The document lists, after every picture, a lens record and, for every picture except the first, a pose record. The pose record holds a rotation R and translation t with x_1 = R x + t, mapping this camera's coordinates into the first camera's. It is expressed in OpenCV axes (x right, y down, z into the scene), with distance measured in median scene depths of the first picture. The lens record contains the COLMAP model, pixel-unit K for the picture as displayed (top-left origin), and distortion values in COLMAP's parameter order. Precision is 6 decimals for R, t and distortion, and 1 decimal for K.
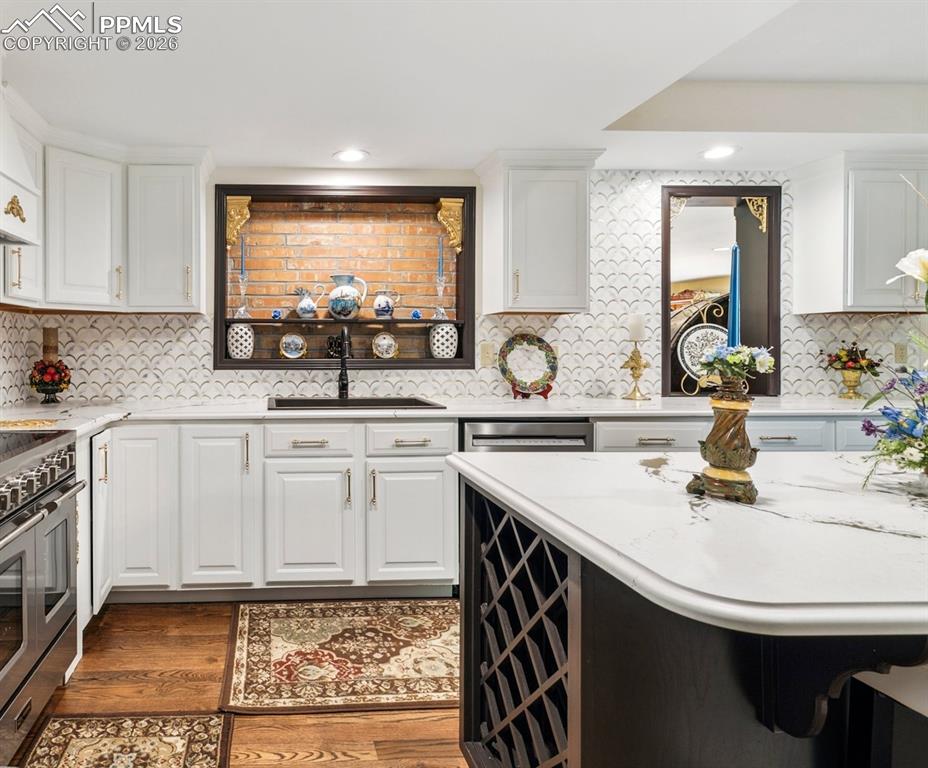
lens RADIAL K [[559.4, 0, 313.0], [0, 559.4, 347.8], [0, 0, 1]] dist [0.002132, 0.000376]
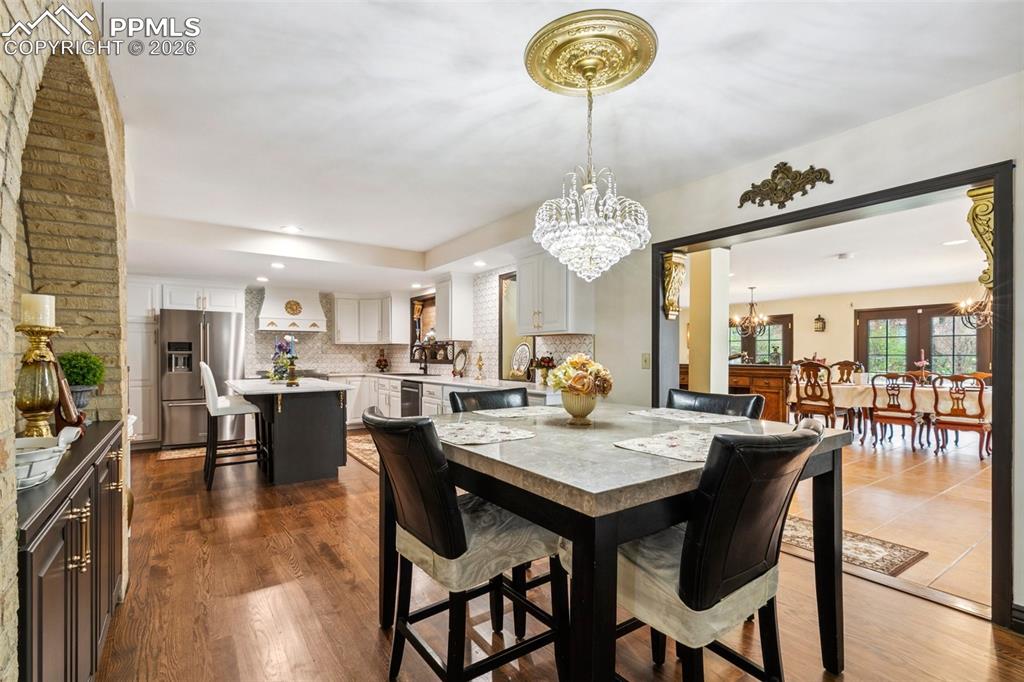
lens RADIAL K [[468.0, 0, 514.5], [0, 468.0, 357.8], [0, 0, 1]] dist [0.004382, 0.000430]
pose [[0.551139, 0.005466, -0.834395, 2.095080], [-0.008463, 0.999964, 0.000960, 0.005658], [0.834370, 0.006532, 0.551165, 0.120742]]
